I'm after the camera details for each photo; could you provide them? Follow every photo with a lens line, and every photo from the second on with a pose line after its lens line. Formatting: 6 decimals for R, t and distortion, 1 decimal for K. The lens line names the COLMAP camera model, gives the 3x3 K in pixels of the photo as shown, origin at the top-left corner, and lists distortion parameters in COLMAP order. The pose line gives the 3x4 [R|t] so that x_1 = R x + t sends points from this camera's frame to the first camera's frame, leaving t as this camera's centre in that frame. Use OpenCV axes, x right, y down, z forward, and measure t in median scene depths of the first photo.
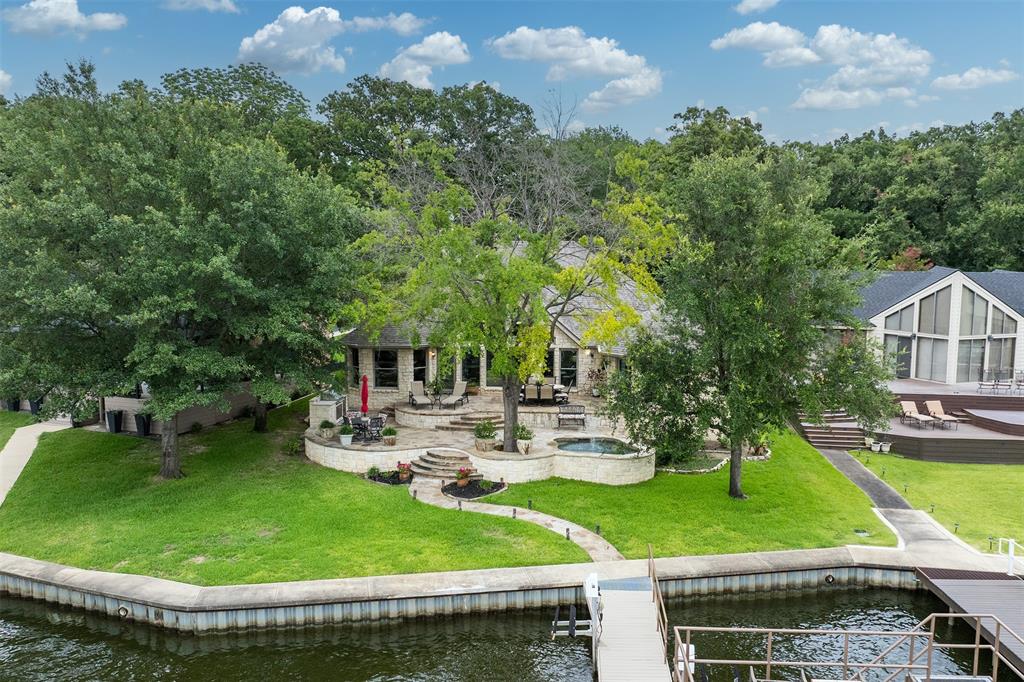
lens RADIAL K [[926.1, 0, 515.3], [0, 926.1, 370.7], [0, 0, 1]] dist [-0.020464, -0.021715]
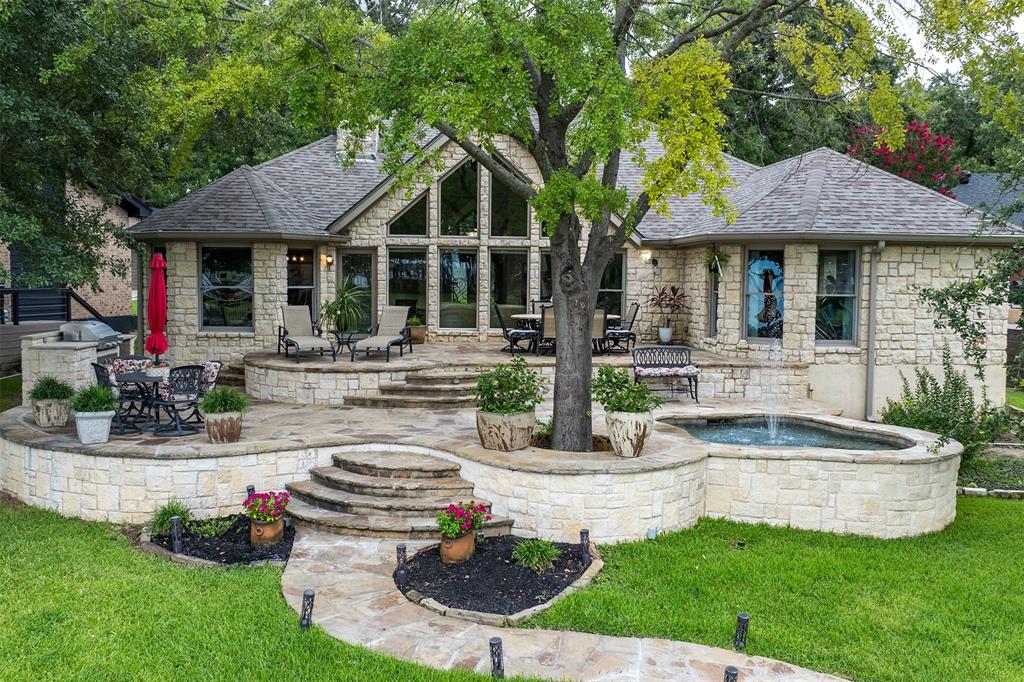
lens RADIAL K [[926.1, 0, 512.4], [0, 926.1, 345.7], [0, 0, 1]] dist [-0.020464, -0.021715]
pose [[0.990184, -0.005556, 0.139660, -0.080375], [0.012297, 0.998798, -0.047451, 0.065900], [-0.139228, 0.048703, 0.989062, 0.671463]]
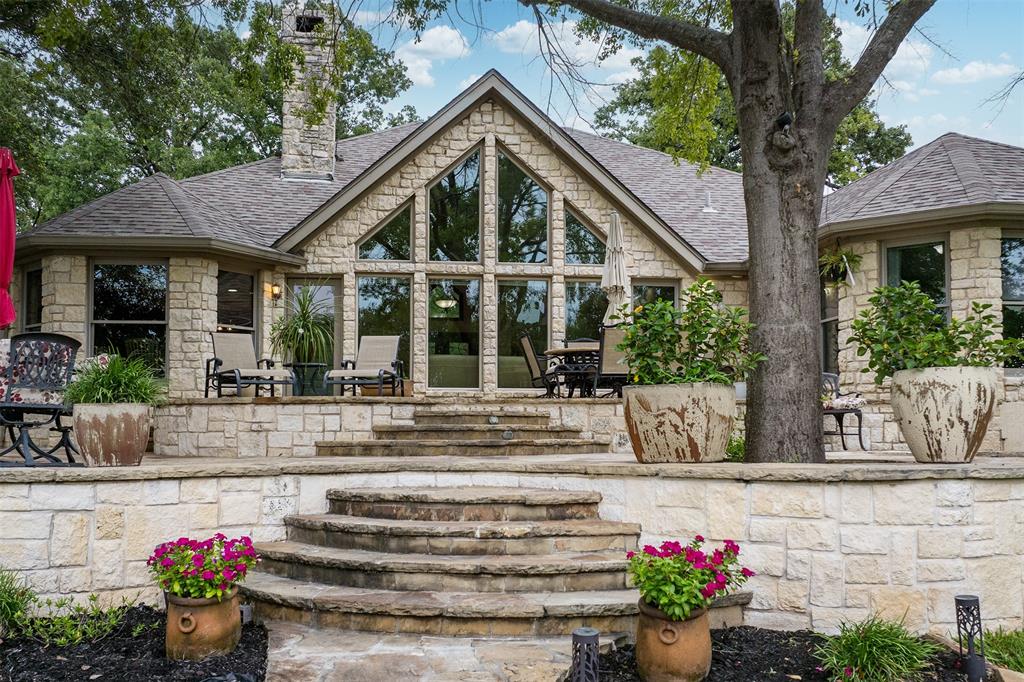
lens RADIAL K [[926.1, 0, 471.7], [0, 926.1, 420.6], [0, 0, 1]] dist [-0.020464, -0.021715]
pose [[0.981657, -0.002287, 0.190641, -0.107536], [0.029693, 0.989561, -0.141025, 0.104533], [-0.188328, 0.144099, 0.971477, 0.859589]]
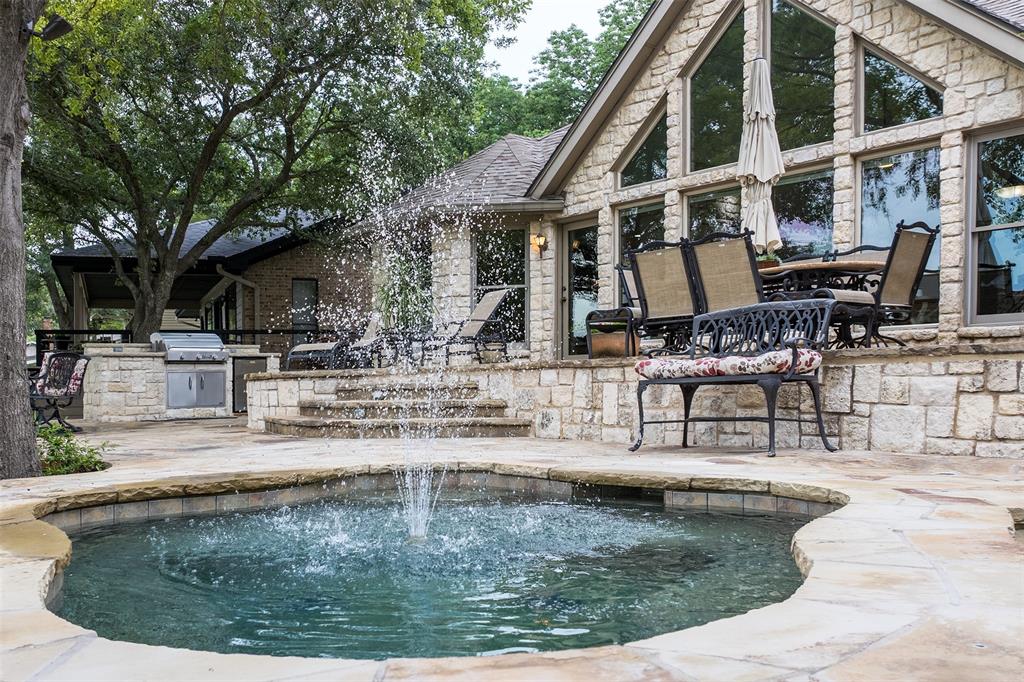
lens RADIAL K [[952.6, 0, 395.5], [0, 952.6, 434.6], [0, 0, 1]] dist [-0.013964, 0.000000]
pose [[0.642077, 0.025870, -0.766204, 0.170041], [-0.076645, 0.996589, -0.030580, 0.080621], [0.762799, 0.078360, 0.641870, 0.985822]]
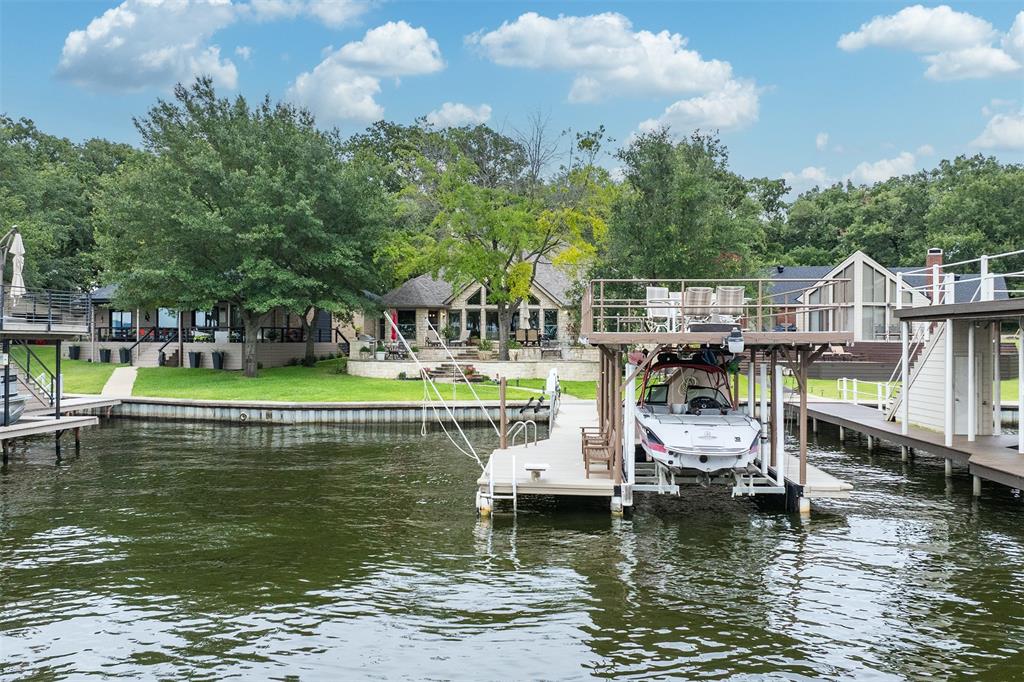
lens RADIAL K [[978.5, 0, 513.2], [0, 978.5, 345.6], [0, 0, 1]] dist [-0.029307, 0.000000]
pose [[0.999998, -0.001759, -0.001127, 0.009969], [0.001611, 0.992731, -0.120346, 0.241465], [0.001331, 0.120344, 0.992731, -0.418831]]
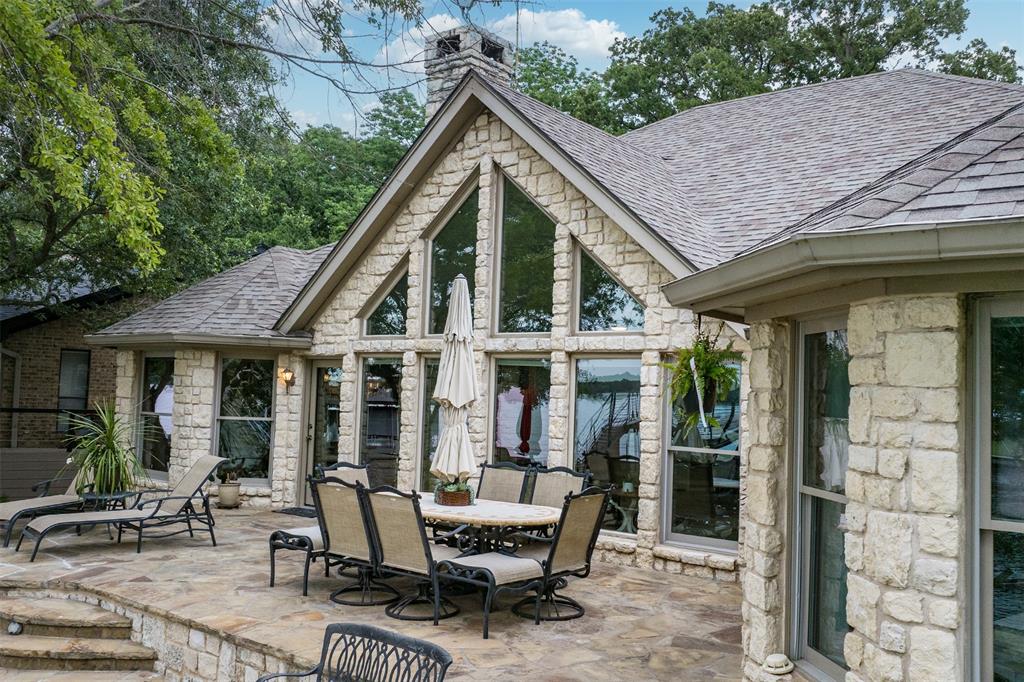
lens RADIAL K [[926.1, 0, 467.8], [0, 926.1, 337.6], [0, 0, 1]] dist [-0.020464, -0.021715]
pose [[0.805887, -0.013785, -0.591909, 0.179760], [-0.101015, 0.981870, -0.160400, 0.016307], [0.583388, 0.189056, 0.789884, 1.030924]]
